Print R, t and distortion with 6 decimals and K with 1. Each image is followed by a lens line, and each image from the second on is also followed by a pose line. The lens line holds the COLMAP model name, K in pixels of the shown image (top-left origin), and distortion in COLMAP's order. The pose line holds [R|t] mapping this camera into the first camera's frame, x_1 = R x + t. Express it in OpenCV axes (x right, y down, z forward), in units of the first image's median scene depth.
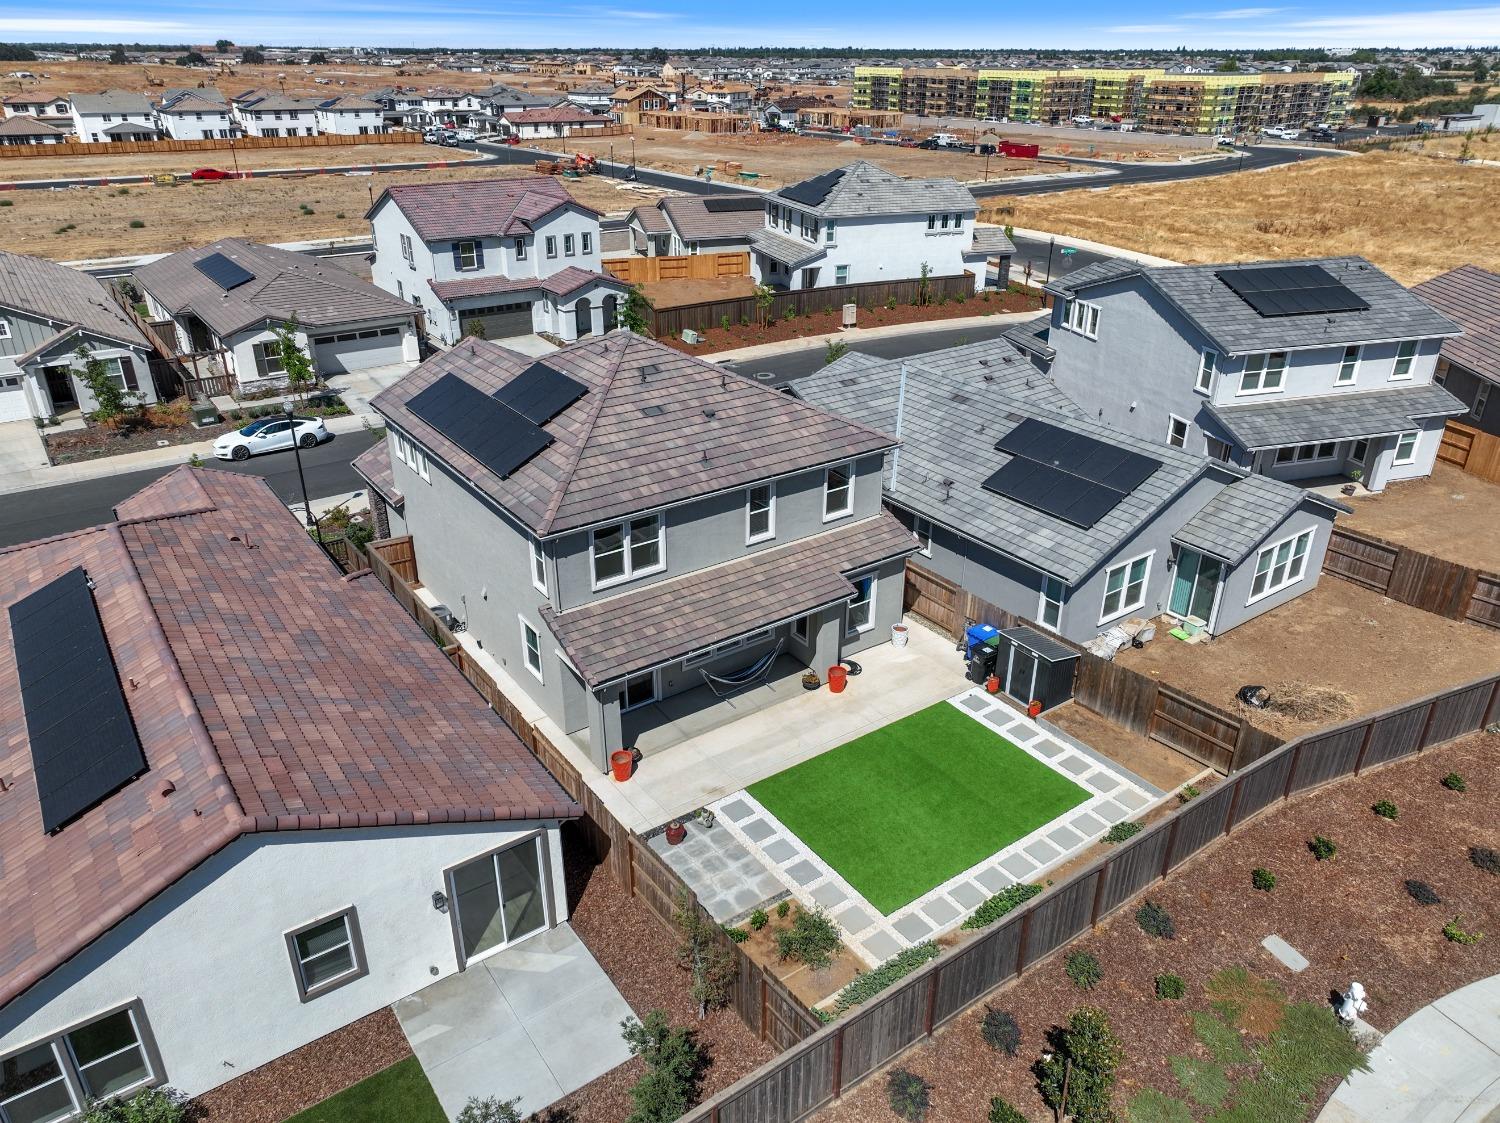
lens RADIAL K [[1054.1, 0, 753.2], [0, 1054.1, 559.4], [0, 0, 1]] dist [-0.000395, 0.016319]
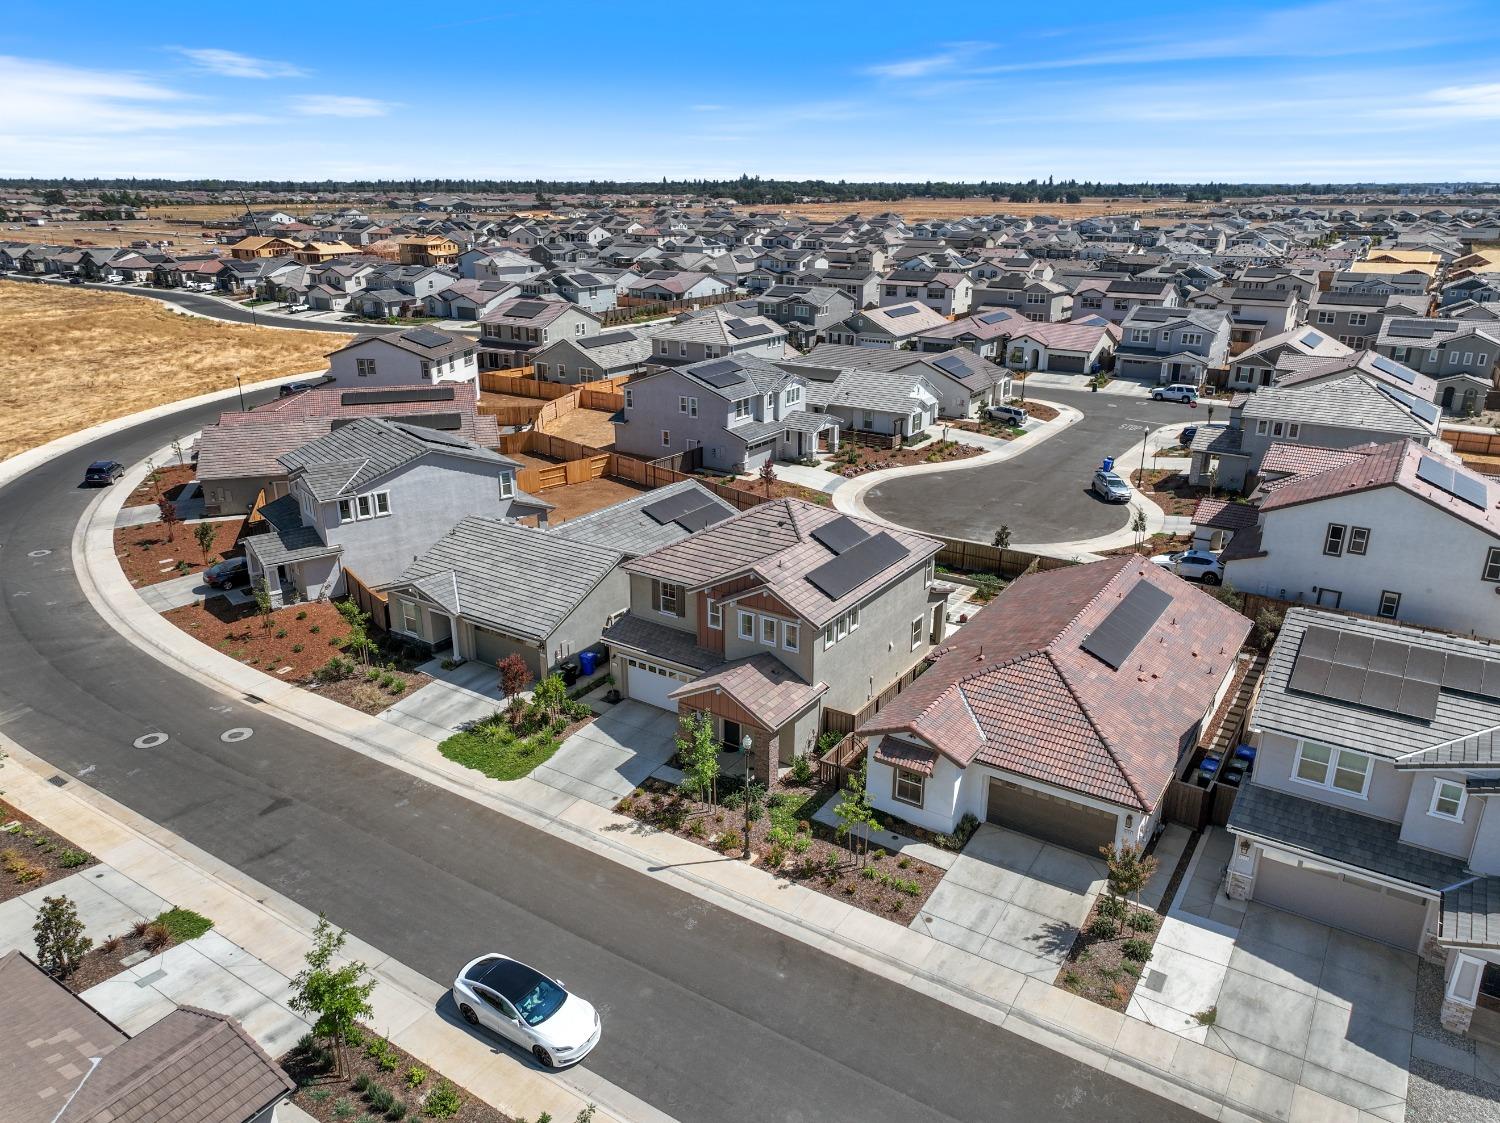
lens RADIAL K [[1054.1, 0, 750.4], [0, 1054.1, 558.3], [0, 0, 1]] dist [-0.000395, 0.016319]
pose [[-0.355335, -0.318639, 0.878753, -1.189442], [0.406634, 0.793794, 0.452261, -0.685964], [-0.841657, 0.518035, -0.152493, 1.020639]]
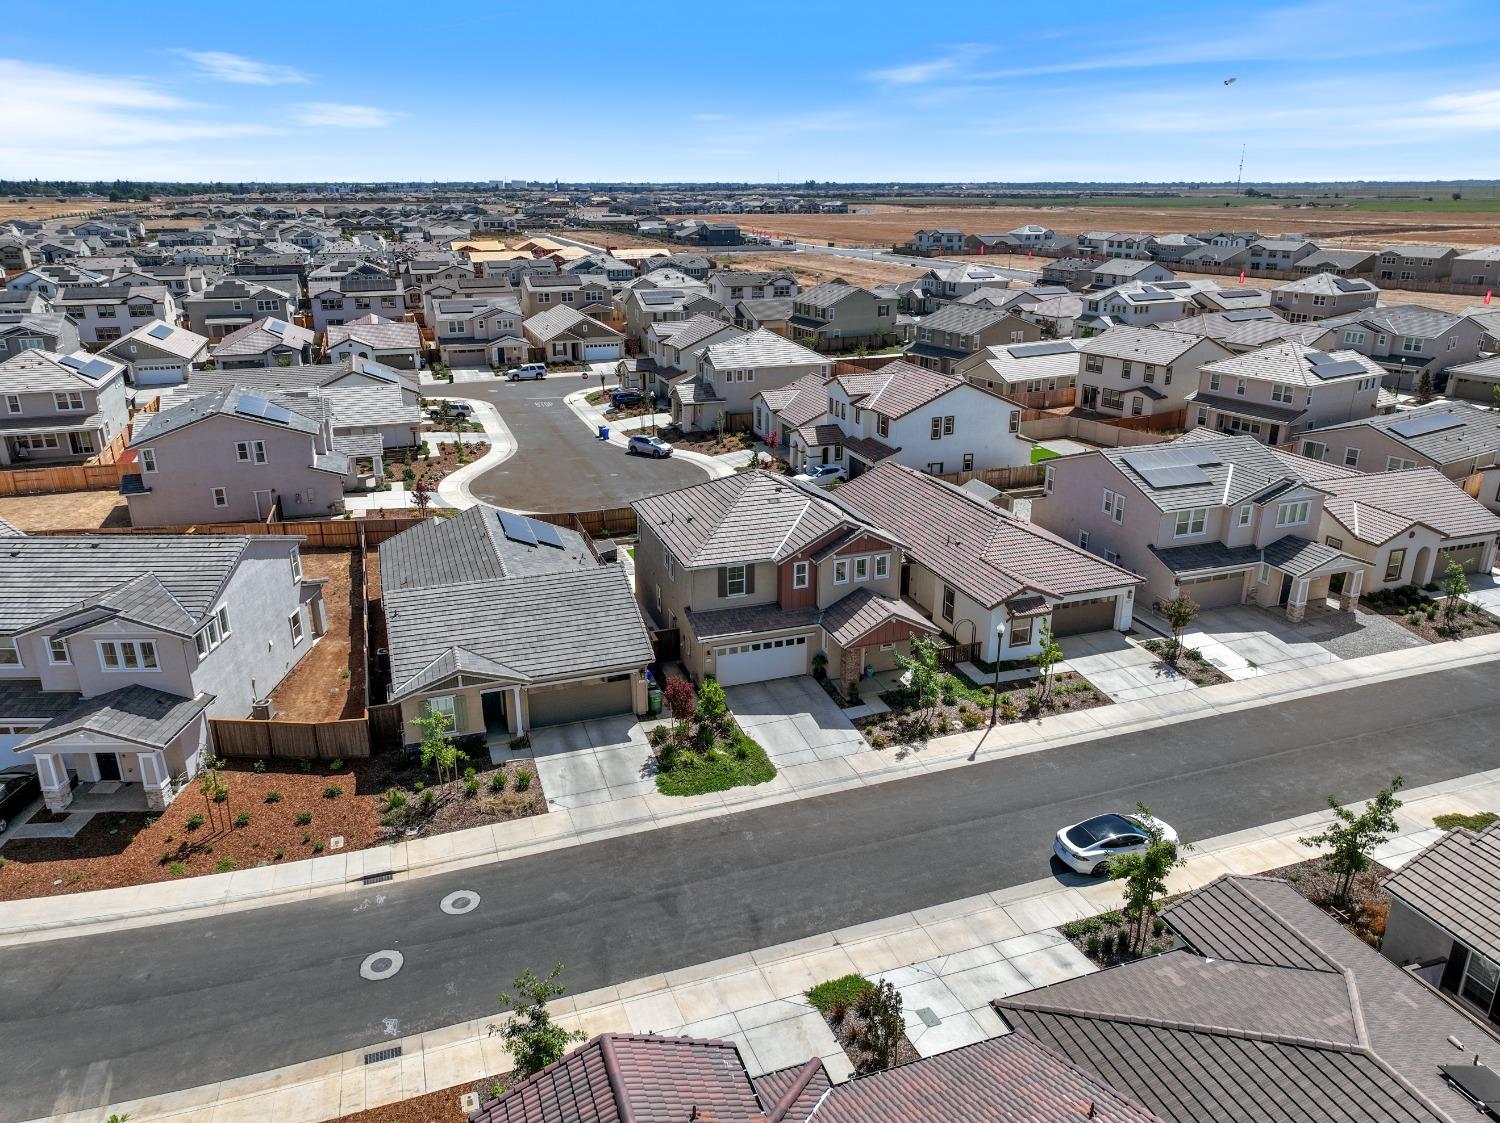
lens RADIAL K [[1054.1, 0, 749.6], [0, 1054.1, 564.3], [0, 0, 1]] dist [-0.000395, 0.016319]
pose [[-0.959201, -0.100056, 0.264430, -0.460657], [0.120555, 0.701251, 0.702647, -1.051789], [-0.255735, 0.705858, -0.660578, 1.765266]]
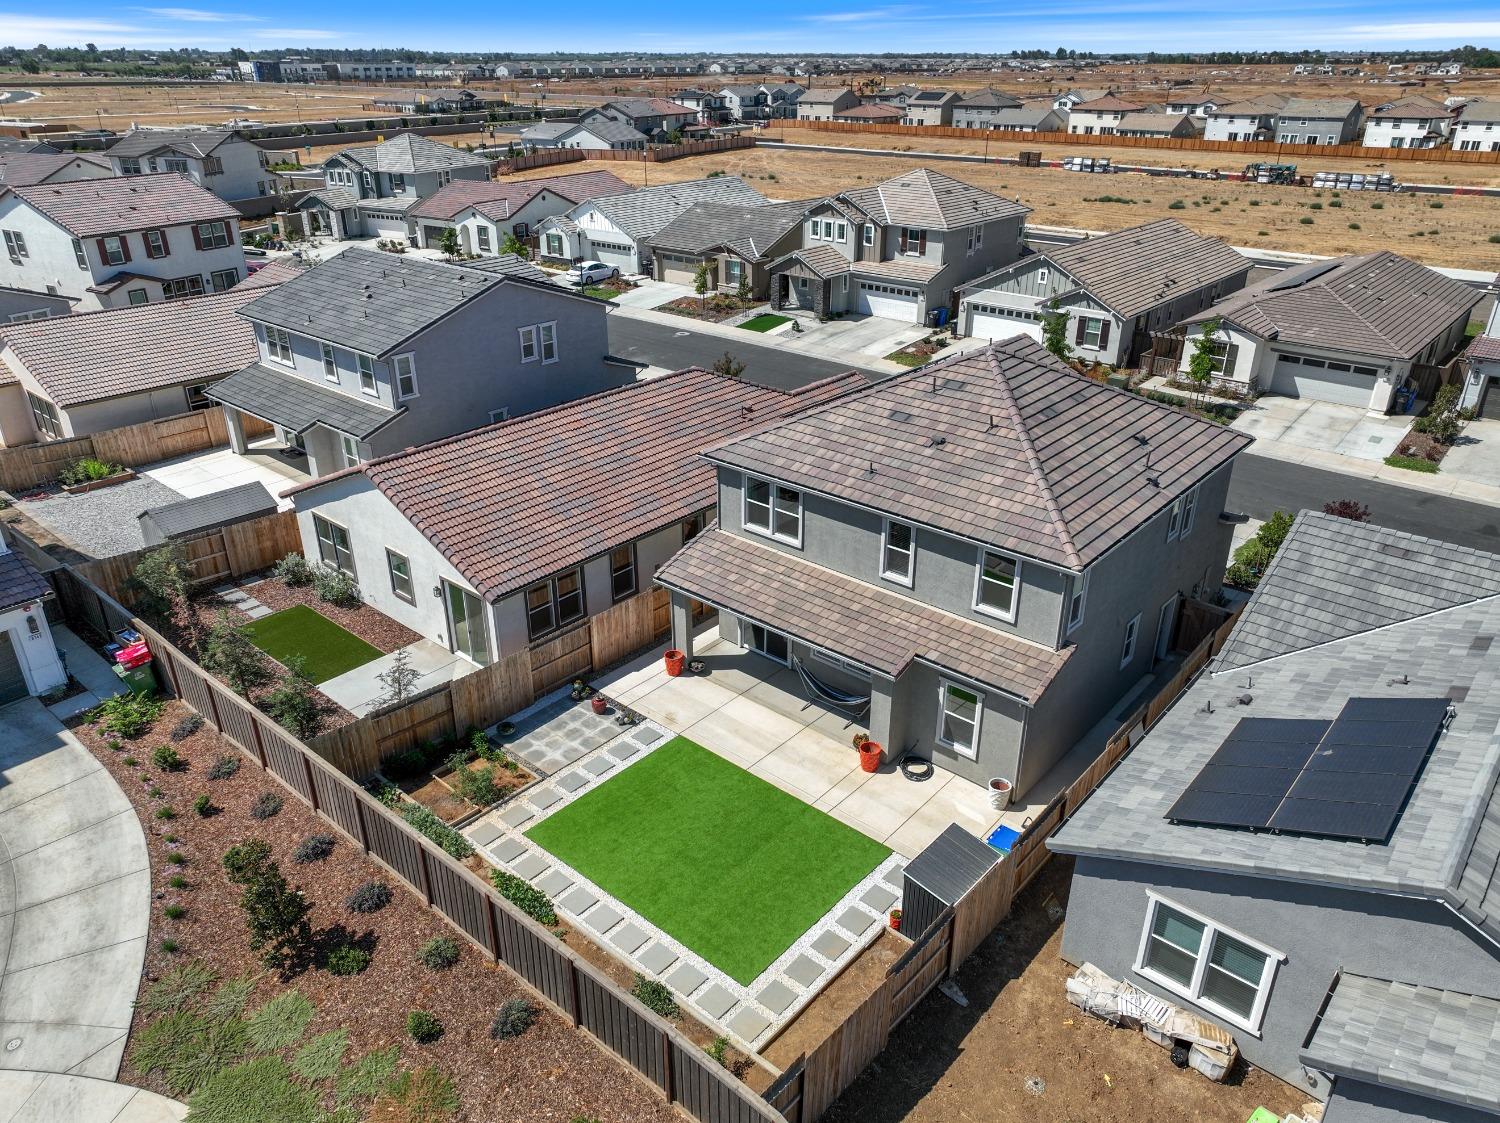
lens RADIAL K [[1054.1, 0, 755.6], [0, 1054.1, 564.2], [0, 0, 1]] dist [-0.000395, 0.016319]
pose [[0.235721, 0.420176, -0.876292, 0.563554], [-0.422820, 0.856226, 0.296817, -0.182471], [0.875020, 0.300547, 0.379489, 0.387582]]
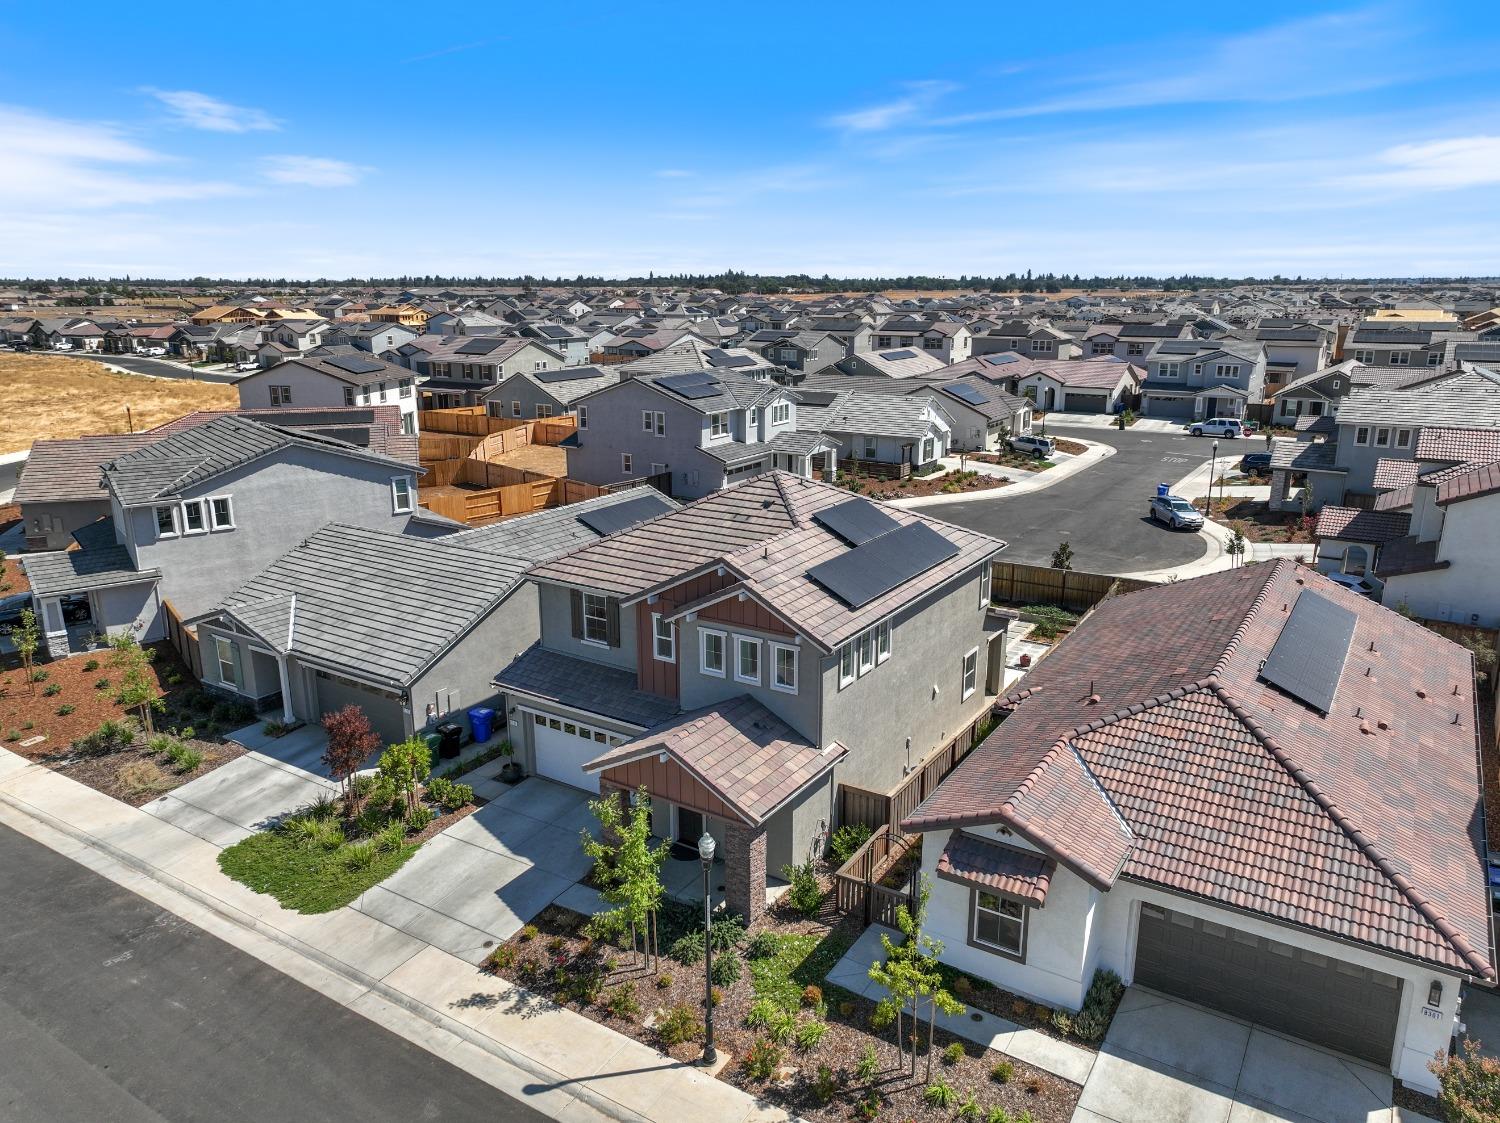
lens RADIAL K [[1054.1, 0, 750.7], [0, 1054.1, 557.2], [0, 0, 1]] dist [-0.000395, 0.016319]
pose [[-0.367984, -0.238988, 0.898595, -0.848683], [0.408262, 0.826742, 0.387066, -0.437008], [-0.835410, 0.509296, -0.206658, 0.981552]]
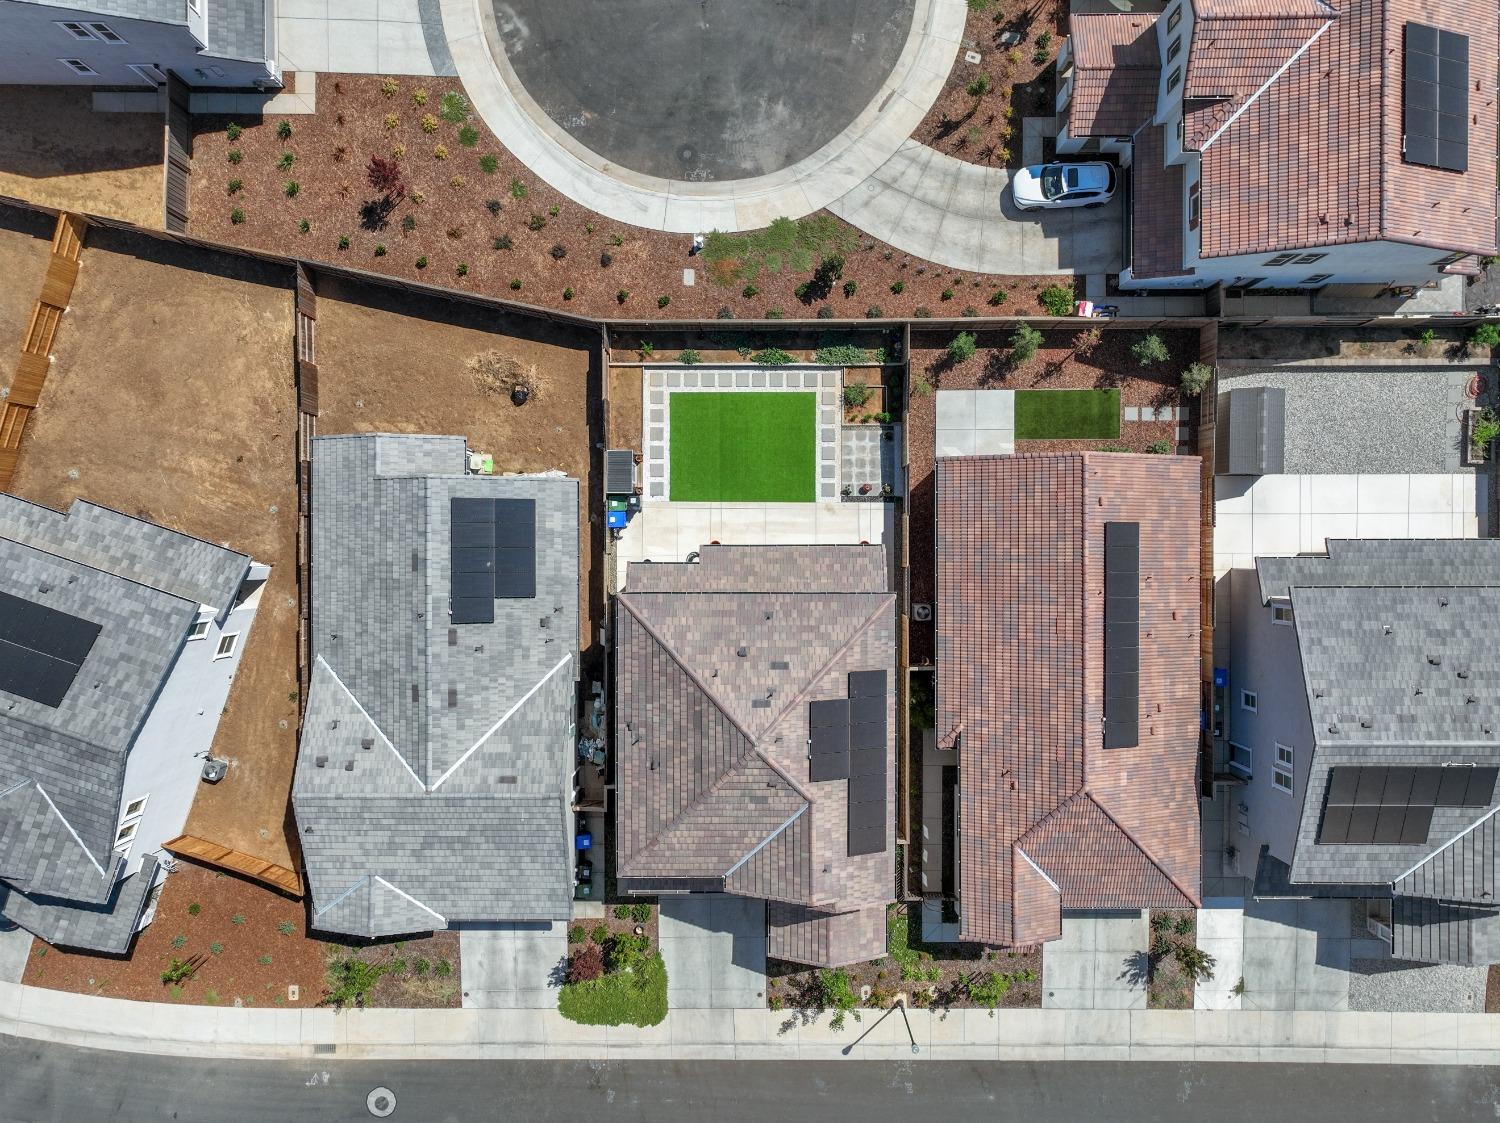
lens RADIAL K [[1054.1, 0, 749.0], [0, 1054.1, 561.9], [0, 0, 1]] dist [-0.000395, 0.016319]
pose [[-0.811986, -0.583675, -0.001314, 0.018444], [0.258066, -0.361029, 0.896136, -0.997993], [-0.523527, 0.727311, 0.443777, 0.188745]]
